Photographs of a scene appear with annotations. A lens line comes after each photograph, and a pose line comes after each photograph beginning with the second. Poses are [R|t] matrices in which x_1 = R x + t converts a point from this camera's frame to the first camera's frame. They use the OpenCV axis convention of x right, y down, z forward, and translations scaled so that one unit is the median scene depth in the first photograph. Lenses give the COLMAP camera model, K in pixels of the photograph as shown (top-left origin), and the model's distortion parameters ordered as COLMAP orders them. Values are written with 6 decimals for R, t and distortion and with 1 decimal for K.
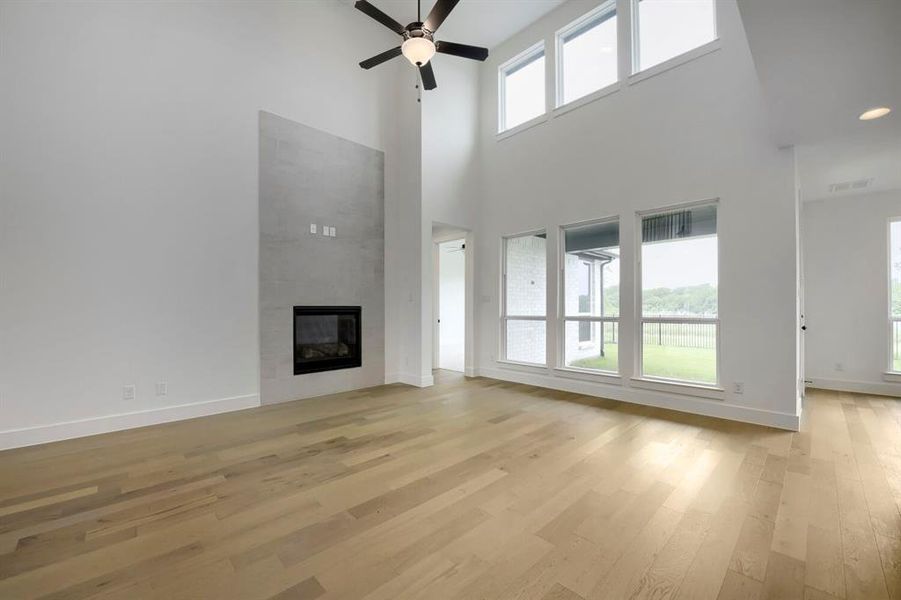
lens RADIAL K [[363.1, 0, 441.3], [0, 363.1, 301.3], [0, 0, 1]] dist [0.000223, -0.005162]
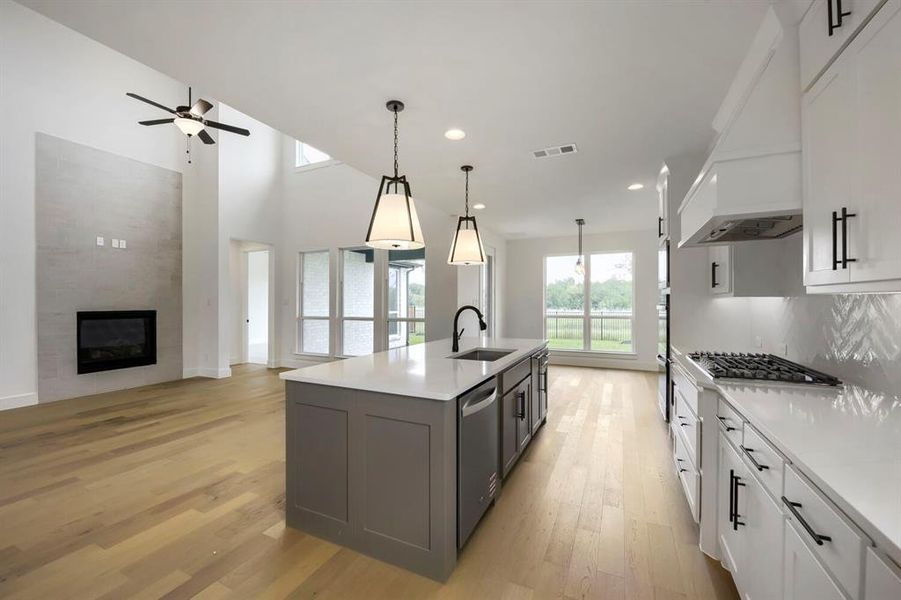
lens RADIAL K [[363.1, 0, 441.3], [0, 363.1, 301.3], [0, 0, 1]] dist [0.000223, -0.005162]
pose [[0.931406, 0.002106, 0.363977, 0.189157], [-0.007391, 0.999886, 0.013129, -0.035160], [-0.363908, -0.014919, 0.931315, -0.357202]]
